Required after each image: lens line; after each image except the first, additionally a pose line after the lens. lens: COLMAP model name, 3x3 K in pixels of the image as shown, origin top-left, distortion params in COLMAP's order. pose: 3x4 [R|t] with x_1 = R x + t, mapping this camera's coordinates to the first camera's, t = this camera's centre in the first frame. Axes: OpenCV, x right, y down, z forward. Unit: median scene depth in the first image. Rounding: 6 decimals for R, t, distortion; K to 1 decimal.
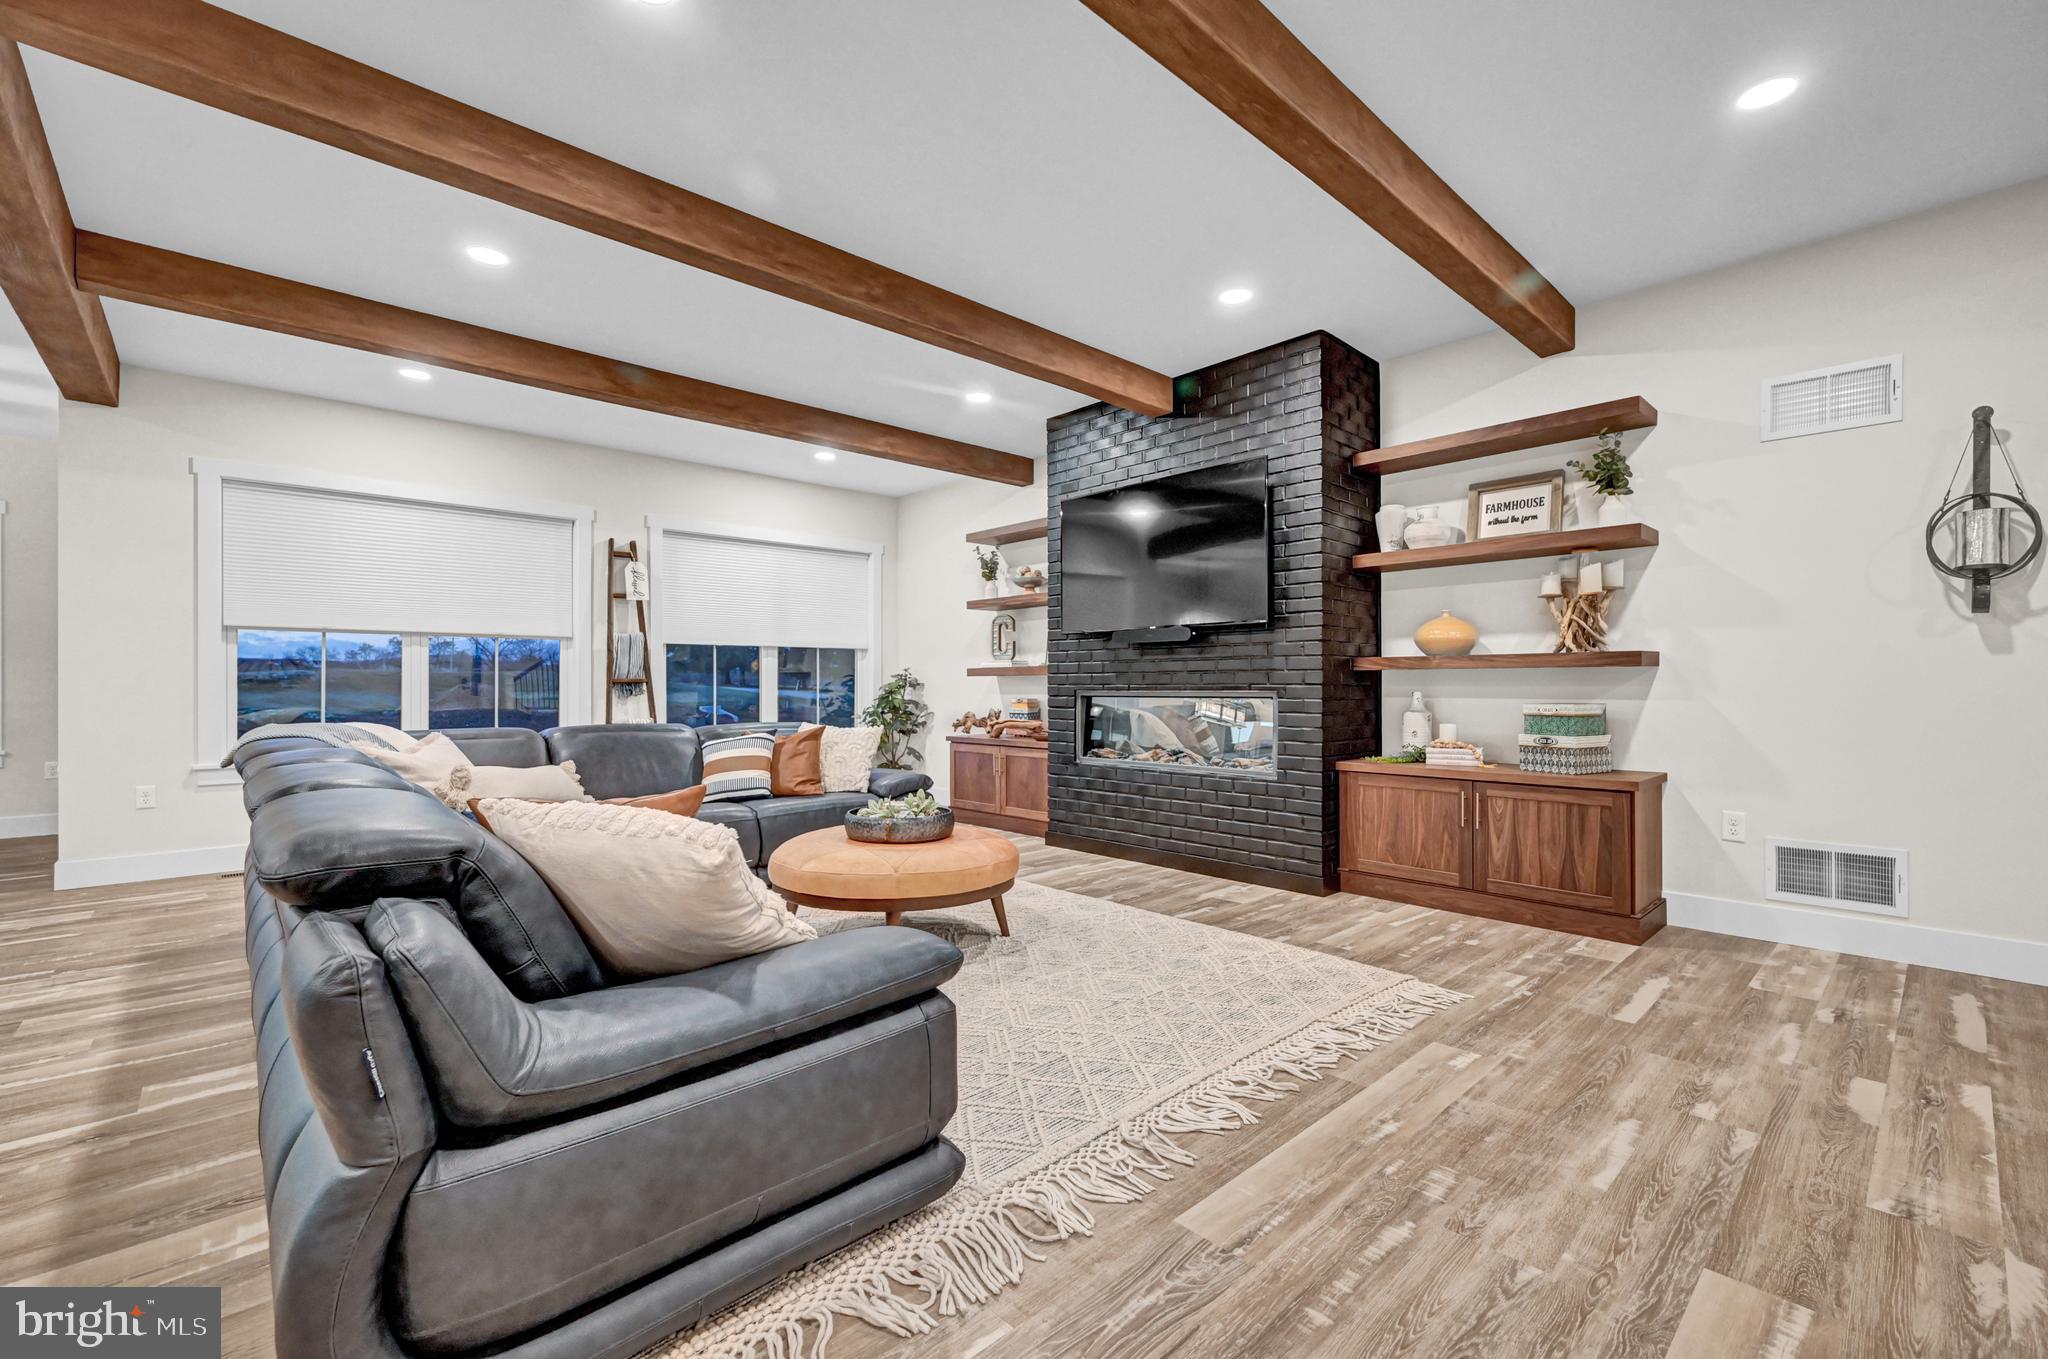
lens RADIAL K [[885.5, 0, 992.5], [0, 885.5, 676.1], [0, 0, 1]] dist [-0.002029, 0.000572]
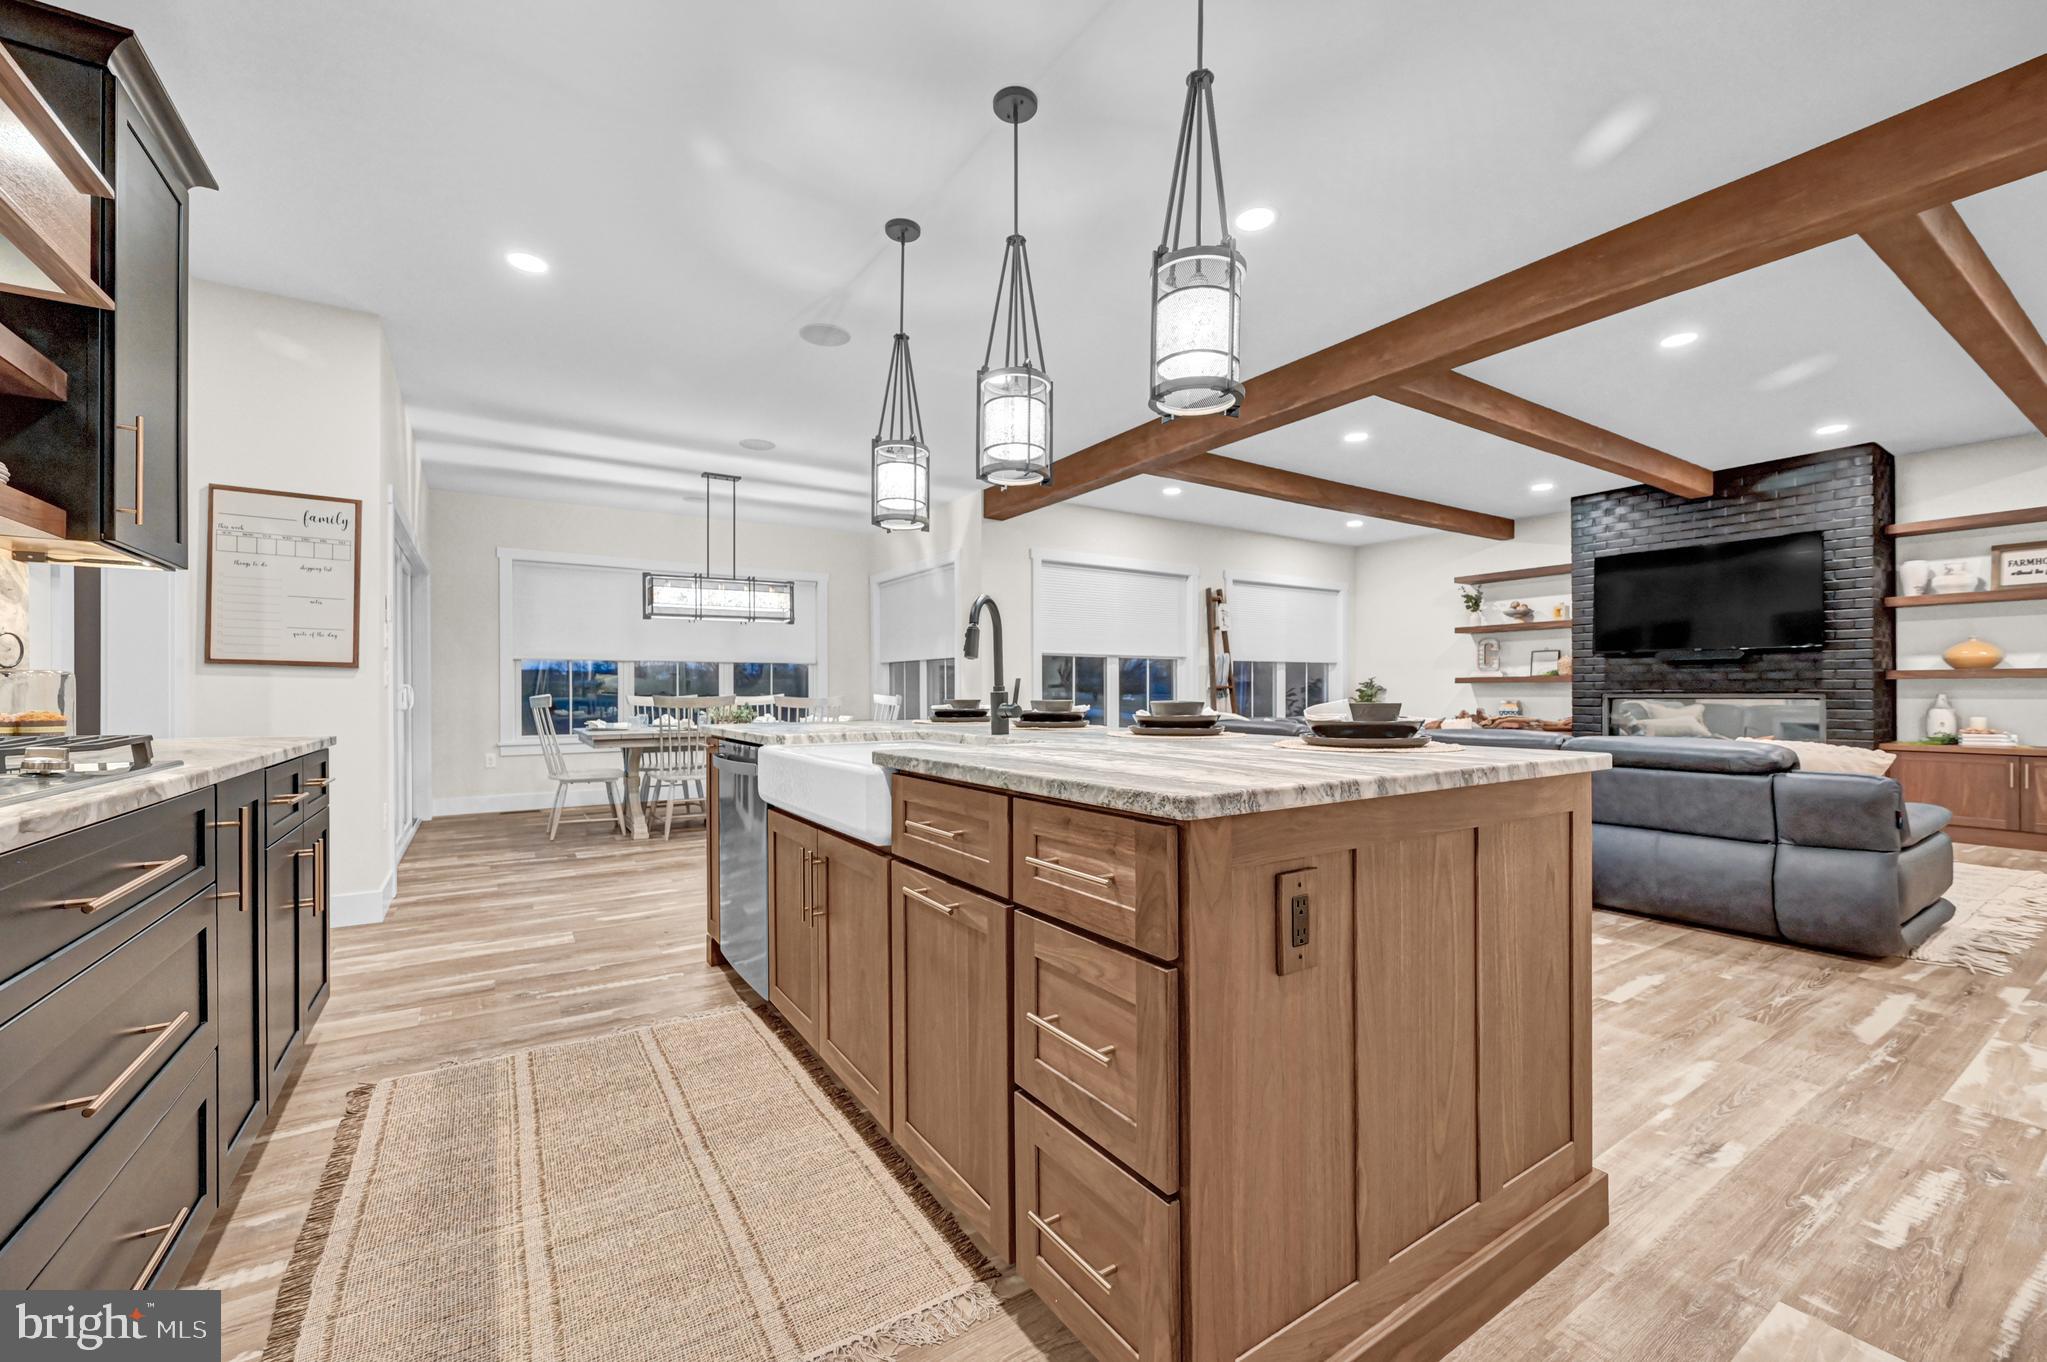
lens RADIAL K [[825.0, 0, 1016.8], [0, 825.0, 684.7], [0, 0, 1]] dist [-0.001070, 0.000698]
pose [[0.987040, -0.002759, -0.160450, -0.775898], [0.003461, 0.999986, 0.004096, -0.008673], [0.160436, -0.004599, 0.987036, -0.537336]]
